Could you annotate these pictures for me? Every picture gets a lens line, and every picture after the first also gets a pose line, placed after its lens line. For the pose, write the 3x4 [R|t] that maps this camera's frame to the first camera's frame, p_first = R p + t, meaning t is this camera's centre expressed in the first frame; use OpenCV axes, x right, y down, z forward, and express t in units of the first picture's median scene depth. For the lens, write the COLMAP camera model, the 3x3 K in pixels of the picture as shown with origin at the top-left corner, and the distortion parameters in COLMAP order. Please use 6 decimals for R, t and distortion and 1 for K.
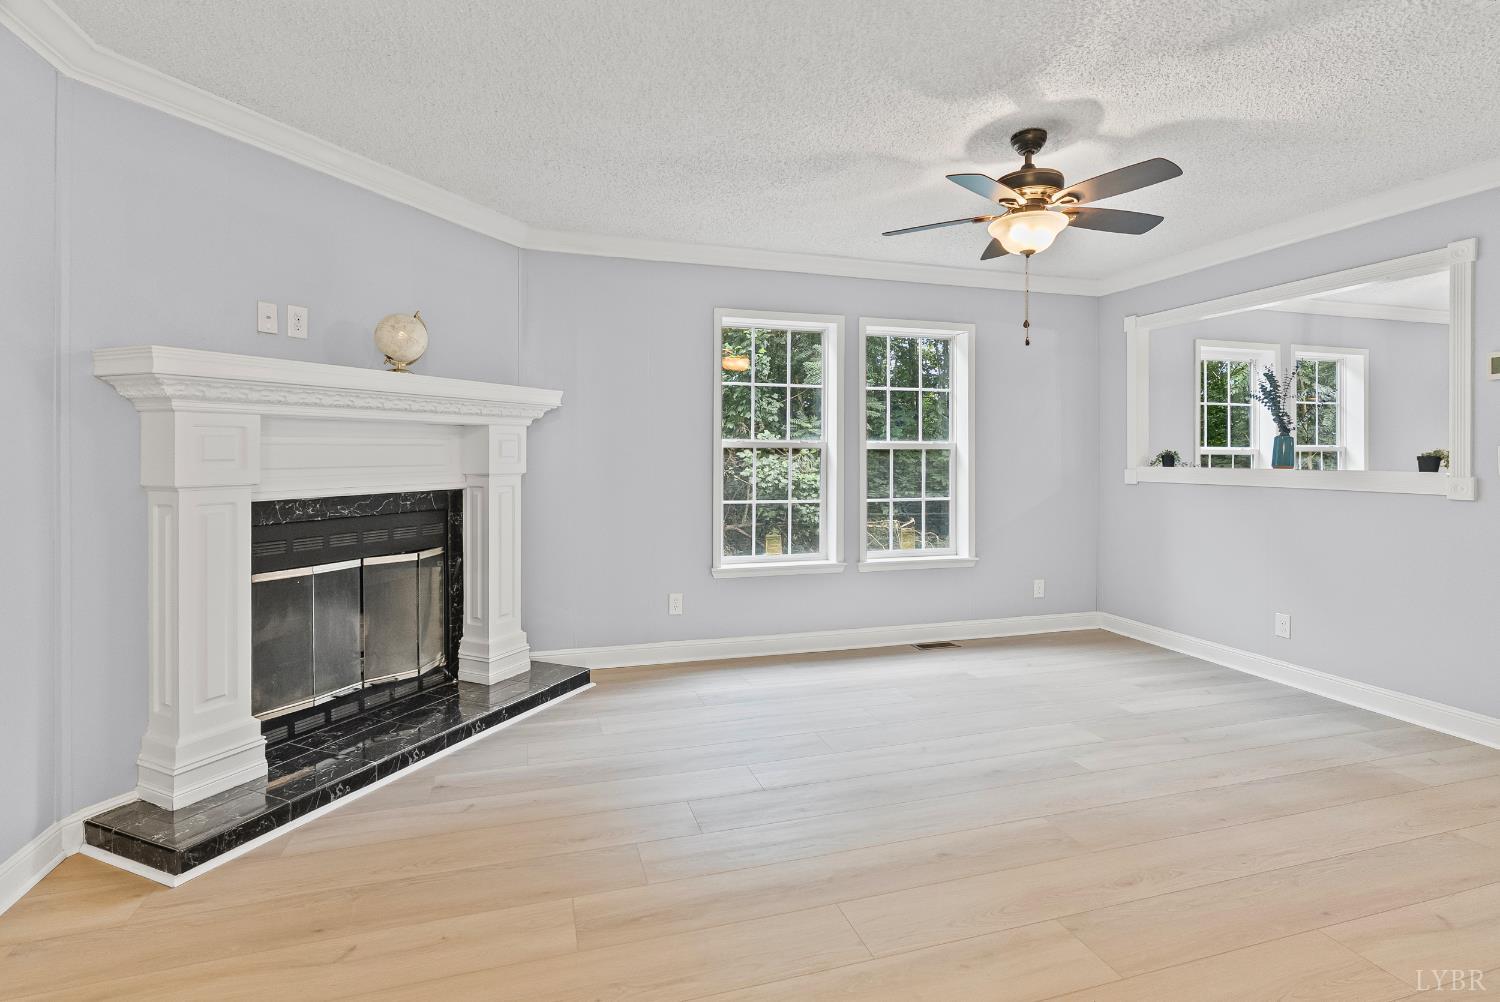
lens RADIAL K [[714.8, 0, 750.9], [0, 714.8, 452.1], [0, 0, 1]] dist [-0.001721, 0.001545]
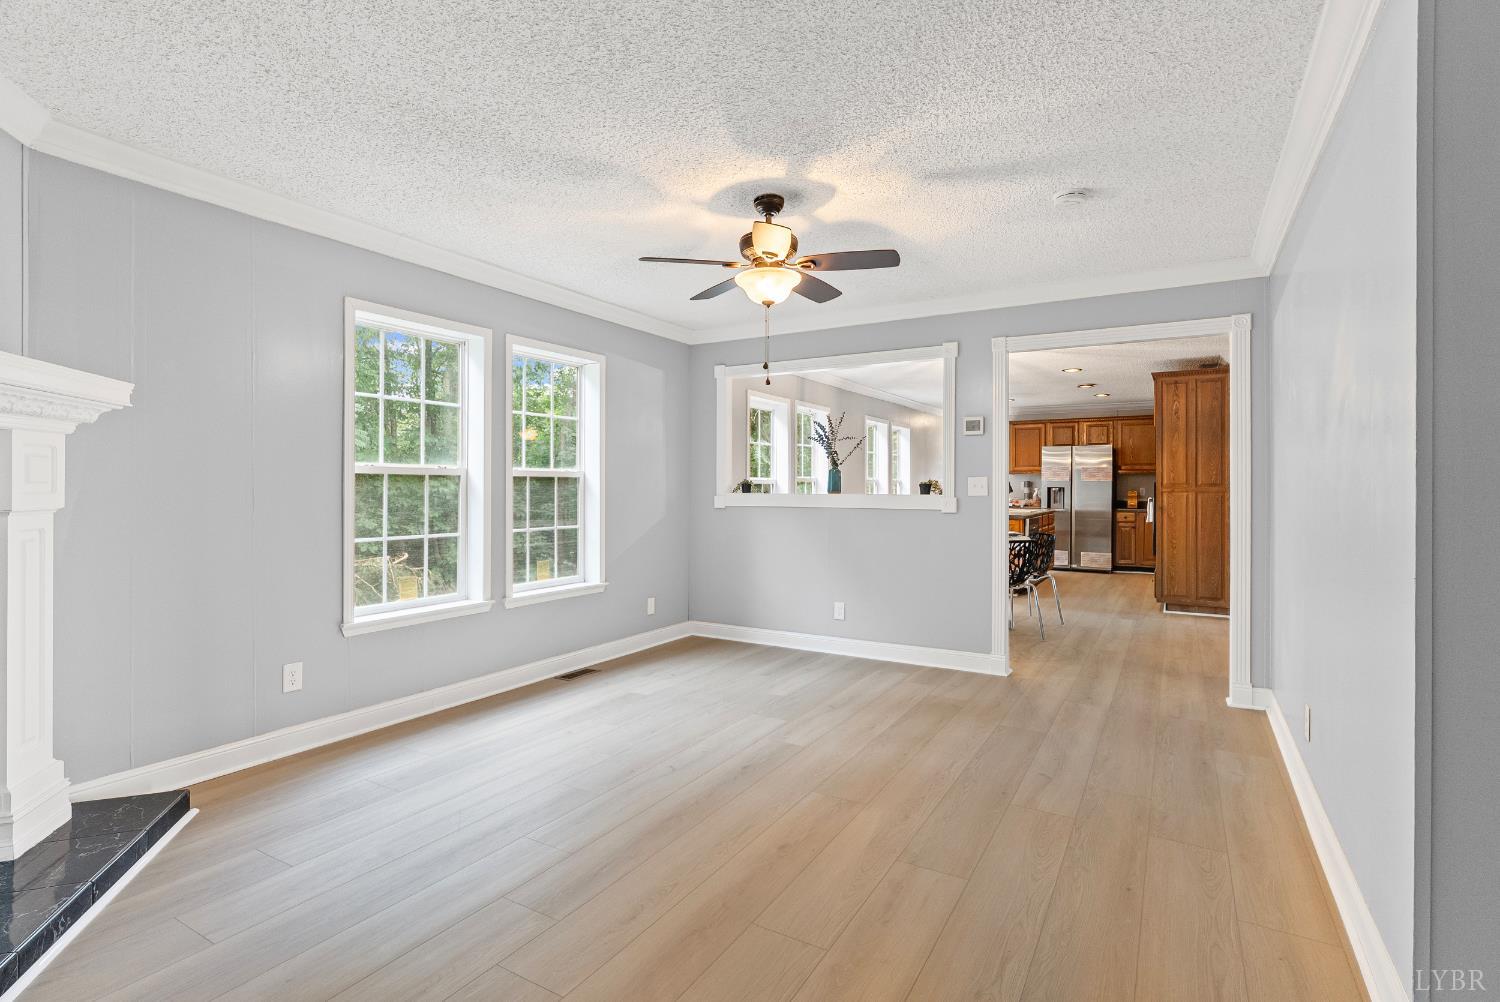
lens RADIAL K [[714.8, 0, 737.6], [0, 714.8, 488.3], [0, 0, 1]] dist [-0.001721, 0.001545]
pose [[0.746407, -0.001963, 0.665487, -0.306886], [-0.005219, 0.999948, 0.008804, 0.003091], [-0.665470, -0.010045, 0.746357, 0.141951]]
